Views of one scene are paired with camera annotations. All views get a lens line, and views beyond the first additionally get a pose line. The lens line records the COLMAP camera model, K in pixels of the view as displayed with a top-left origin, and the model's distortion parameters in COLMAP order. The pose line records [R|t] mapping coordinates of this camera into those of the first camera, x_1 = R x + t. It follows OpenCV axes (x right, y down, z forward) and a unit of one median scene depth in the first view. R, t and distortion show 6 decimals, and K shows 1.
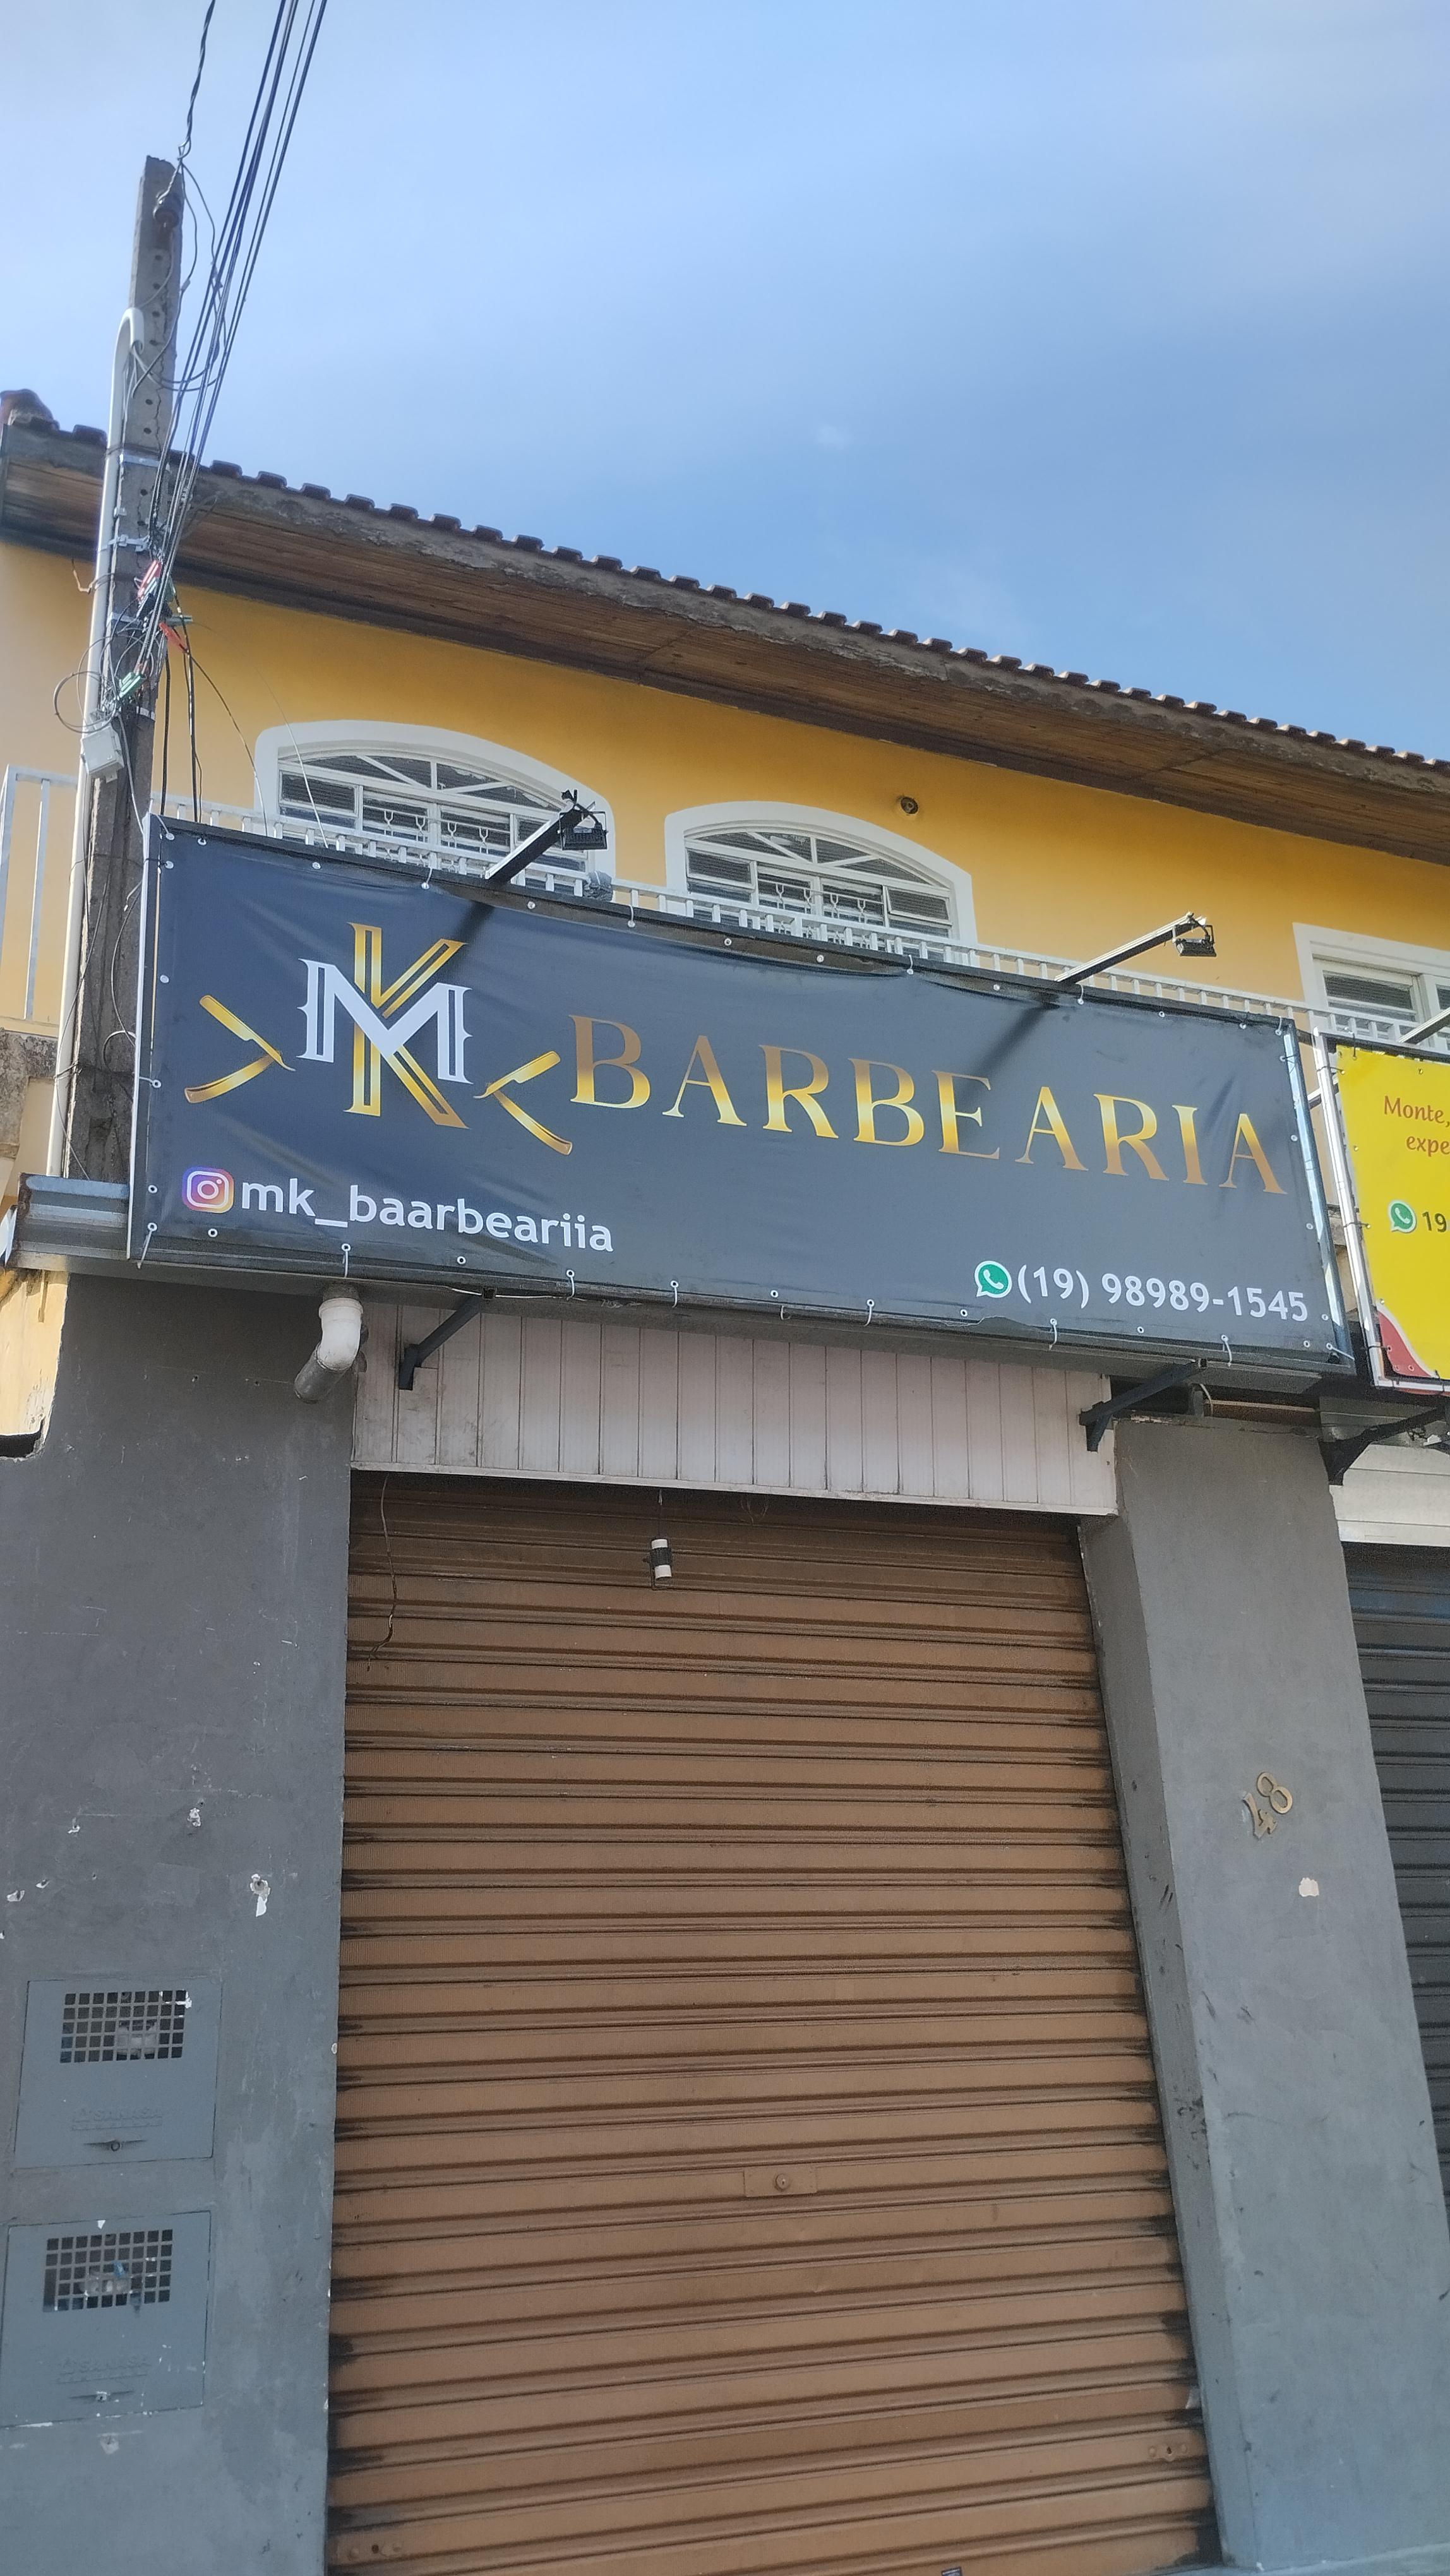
lens RADIAL K [[2104.8, 0, 713.6], [0, 2104.8, 1289.4], [0, 0, 1]] dist [0.040567, 0.001872]
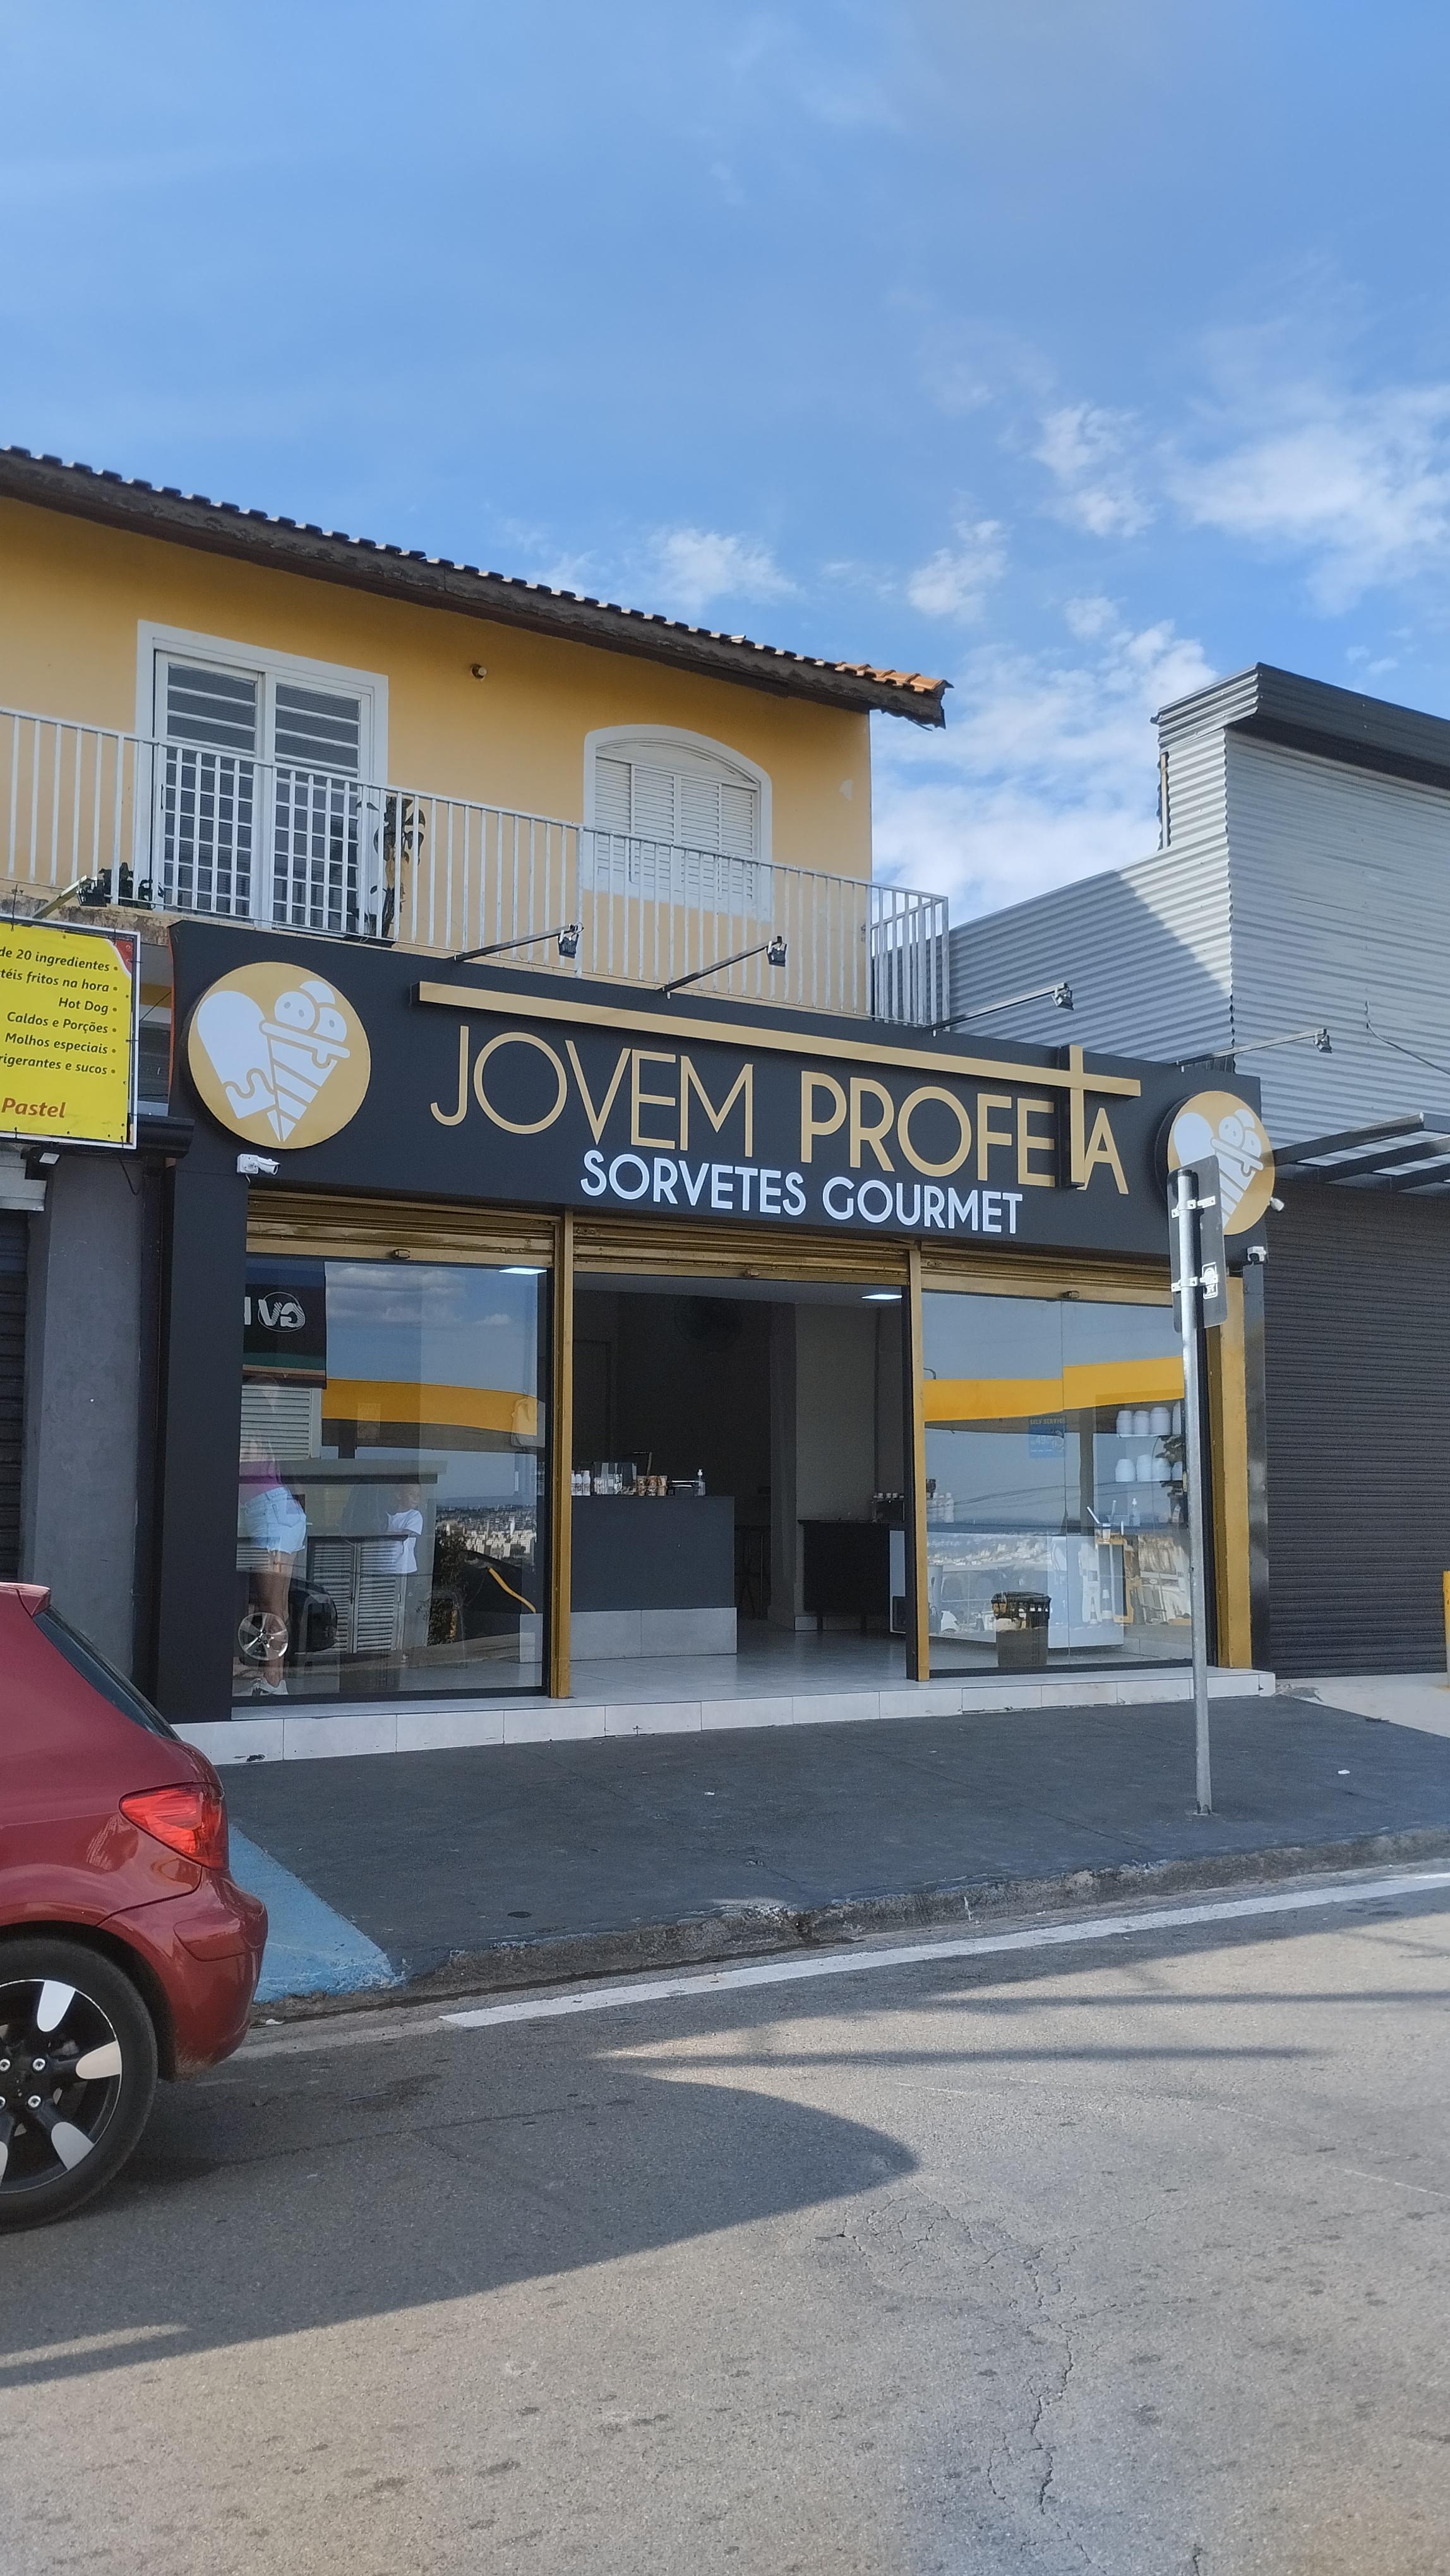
lens RADIAL K [[2104.8, 0, 713.6], [0, 2104.8, 1289.4], [0, 0, 1]] dist [0.040567, 0.001872]
pose [[0.983505, 0.064819, 0.168869, 0.467857], [-0.104946, 0.964870, 0.240856, -0.145430], [-0.147324, -0.254605, 0.955757, -0.339651]]
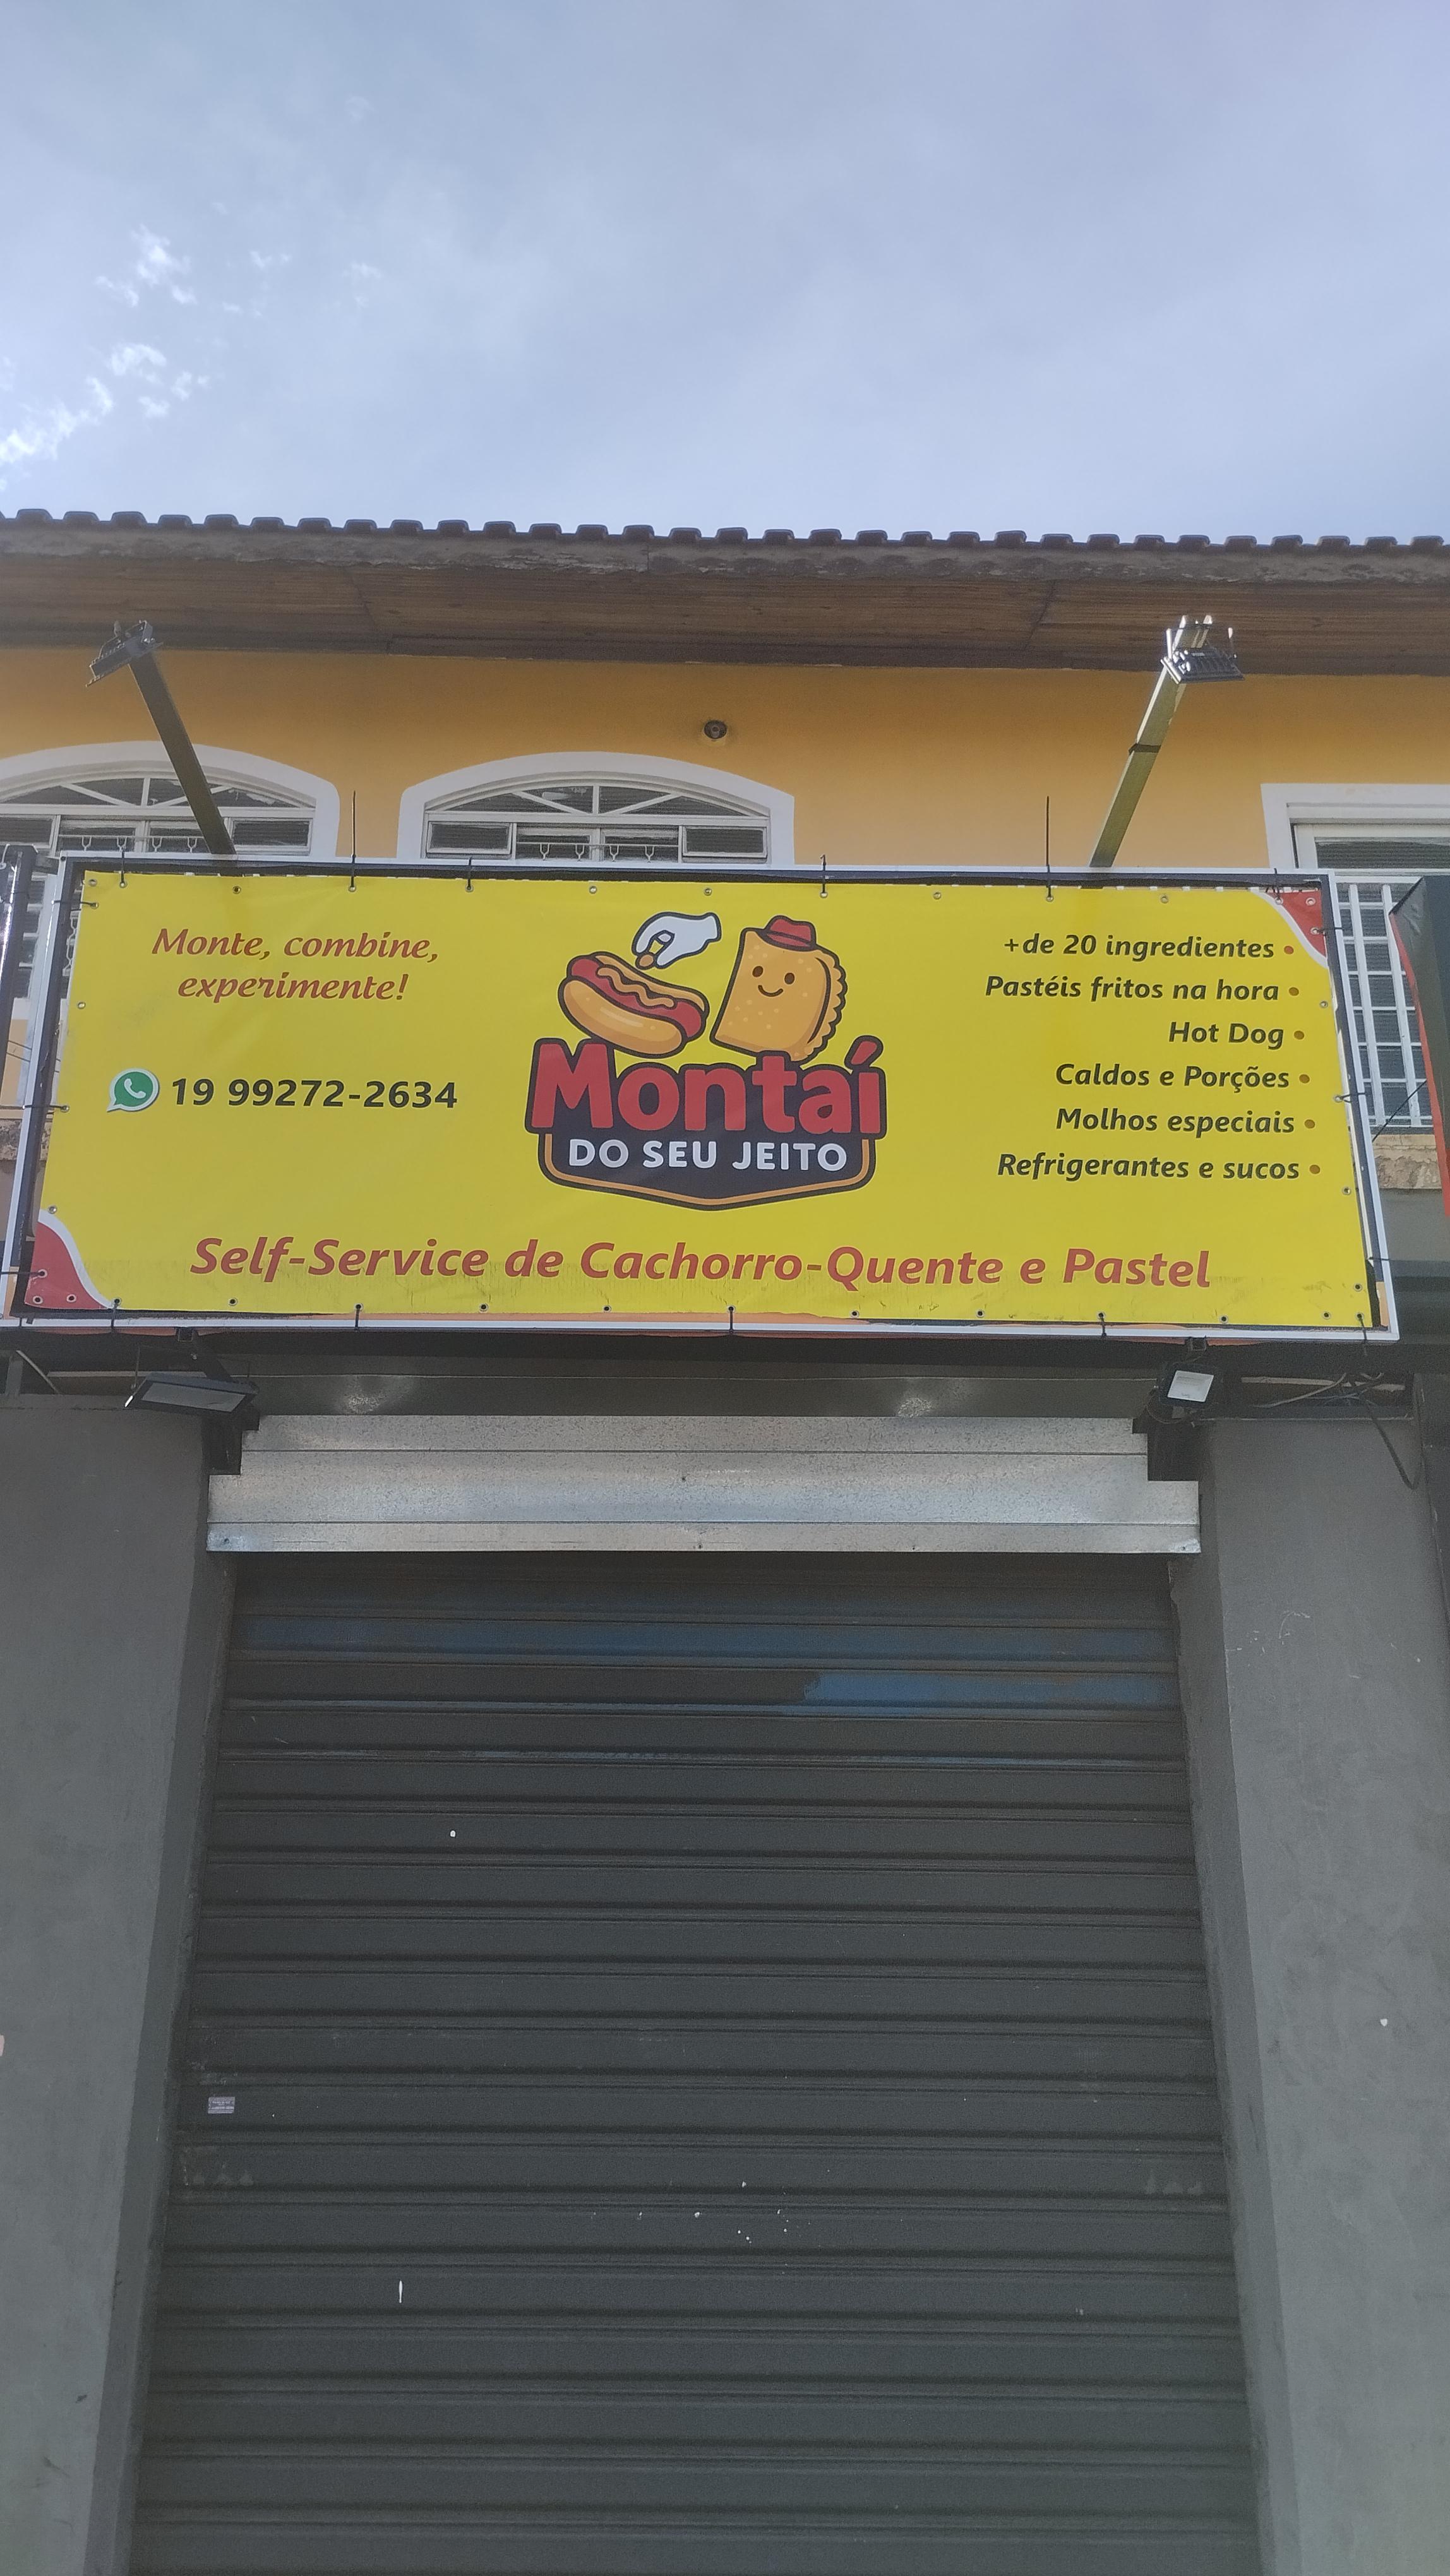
lens RADIAL K [[2104.8, 0, 713.6], [0, 2104.8, 1289.4], [0, 0, 1]] dist [0.040567, 0.001872]
pose [[0.926732, -0.099752, -0.362239, 0.394566], [0.085534, 0.994809, -0.055121, 0.046068], [0.365857, 0.020098, 0.930454, 0.213496]]
